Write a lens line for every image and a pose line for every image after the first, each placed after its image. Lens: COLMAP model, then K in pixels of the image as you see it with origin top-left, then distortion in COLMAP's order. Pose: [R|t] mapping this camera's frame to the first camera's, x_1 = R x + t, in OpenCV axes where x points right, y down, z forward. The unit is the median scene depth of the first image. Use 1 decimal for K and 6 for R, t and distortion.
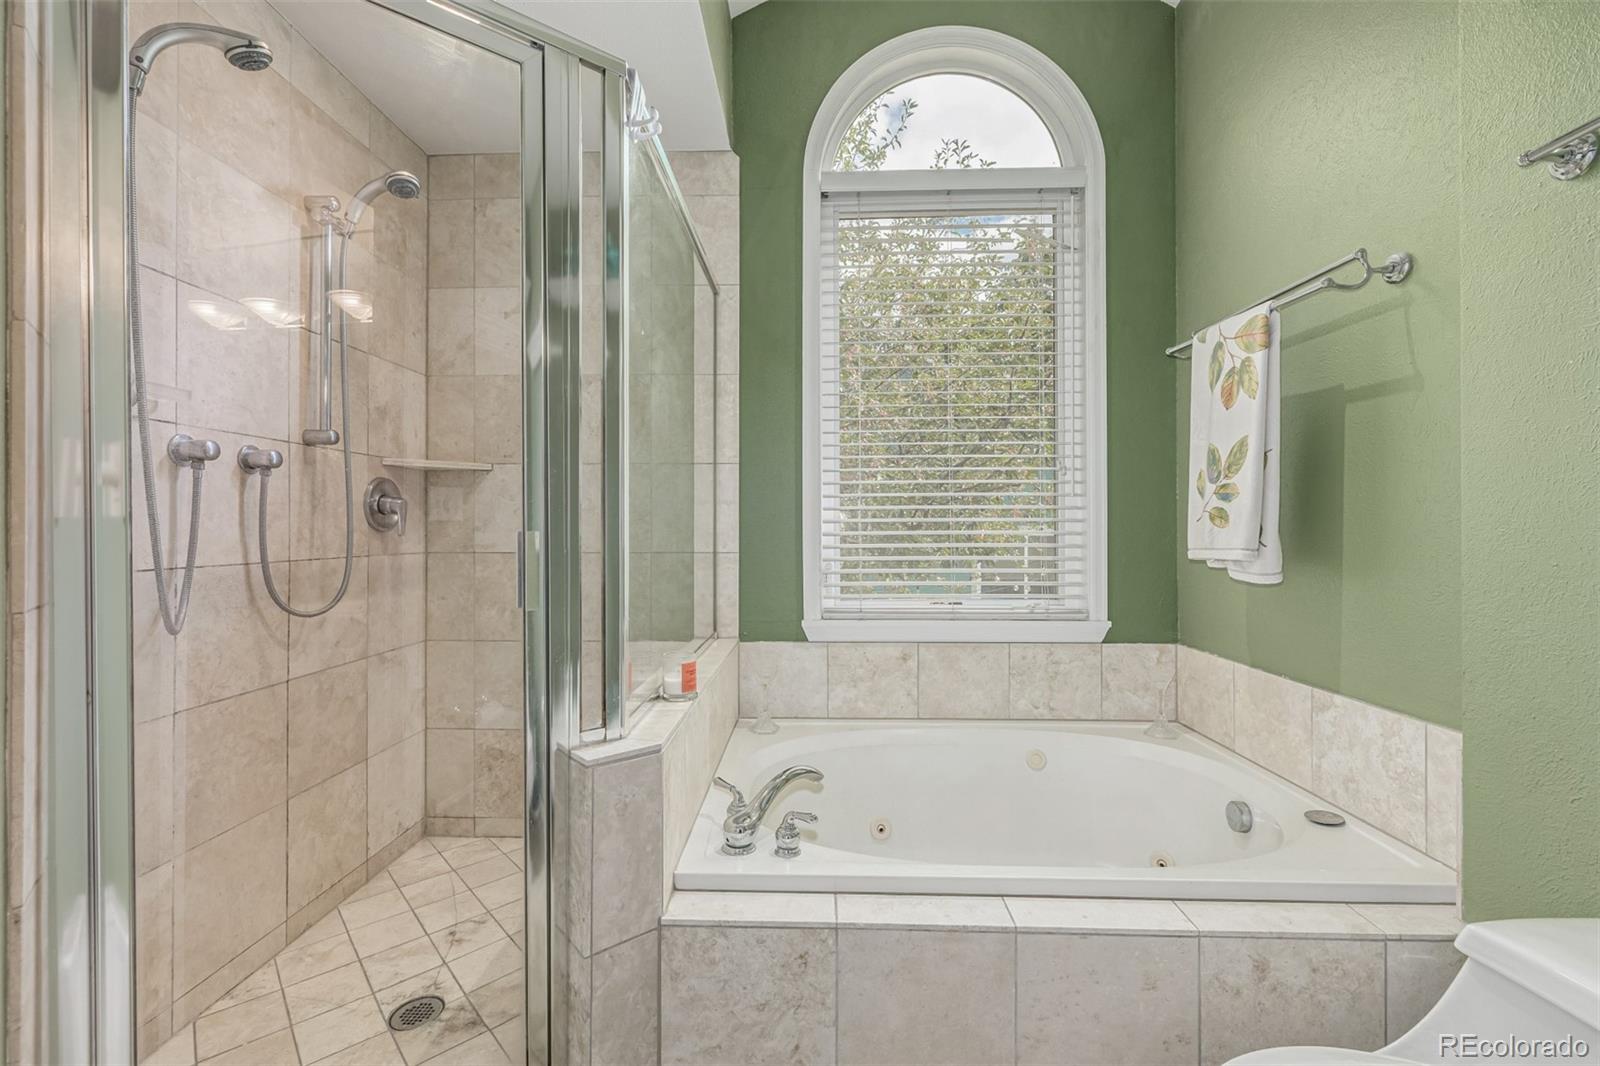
lens RADIAL K [[679.0, 0, 797.8], [0, 679.0, 529.1], [0, 0, 1]] dist [0.000055, -0.000069]
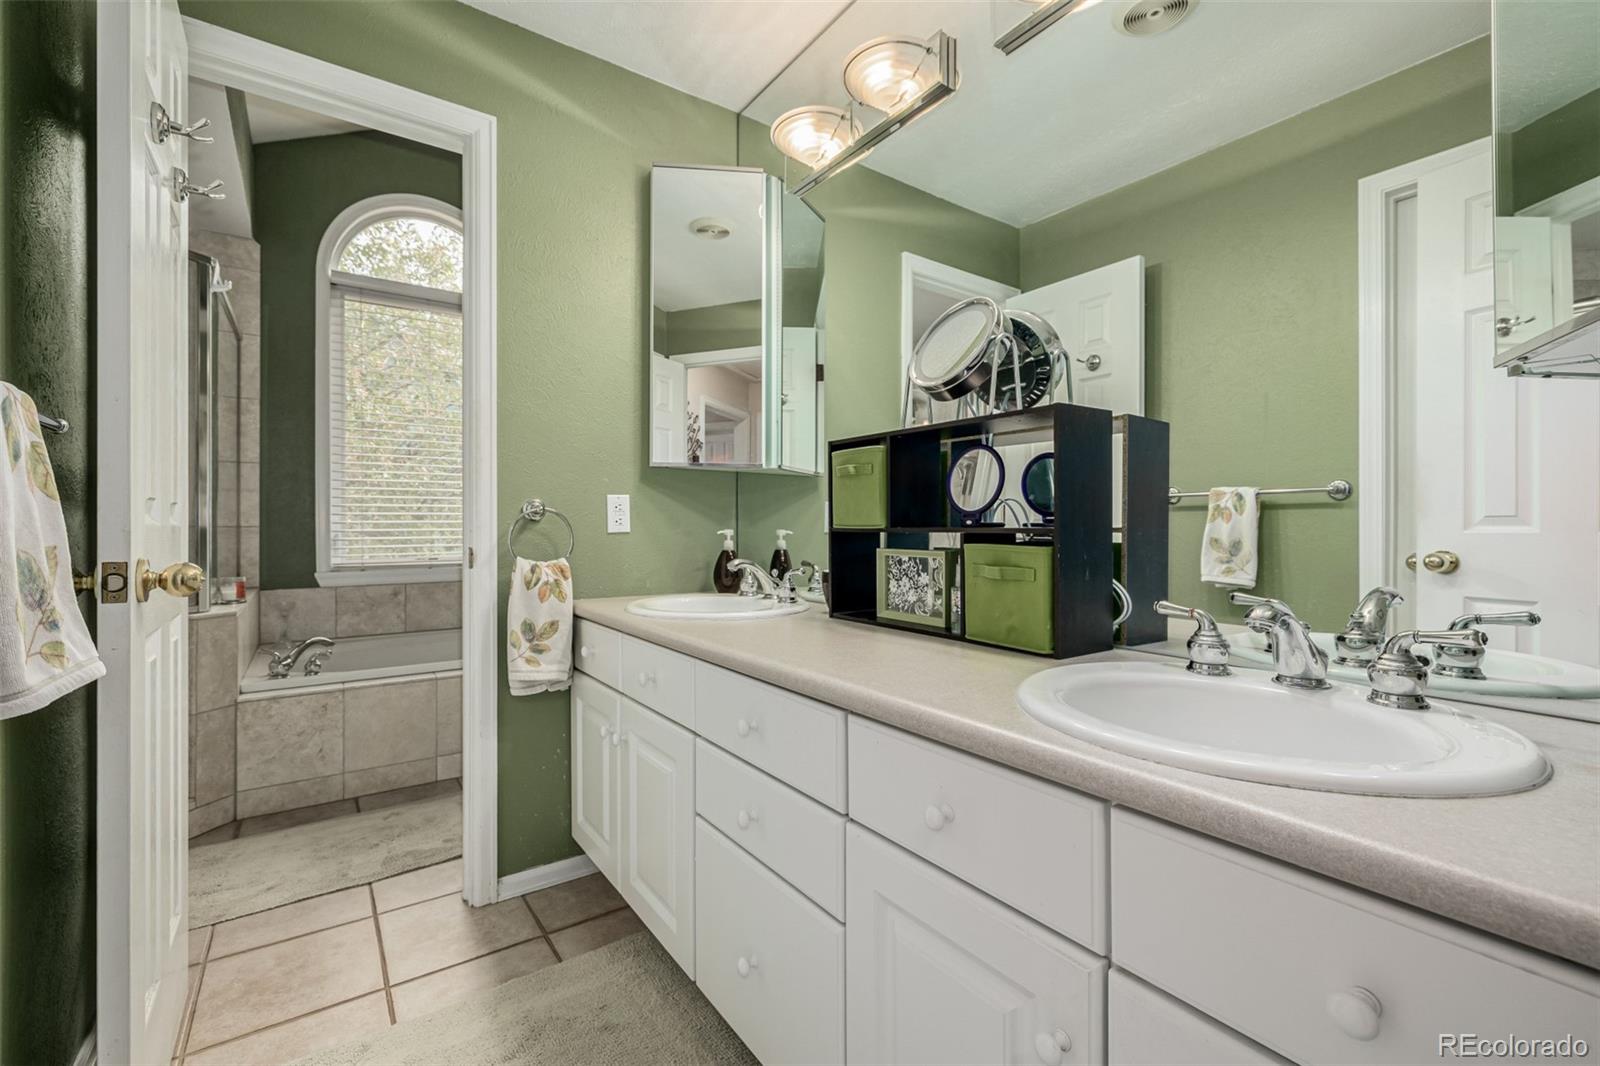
lens RADIAL K [[679.0, 0, 797.6], [0, 679.0, 527.1], [0, 0, 1]] dist [0.000055, -0.000069]
pose [[0.797344, 0.000890, 0.603524, -0.048585], [0.000632, 0.999997, -0.002310, 0.040699], [-0.603525, 0.002223, 0.797341, -0.810305]]
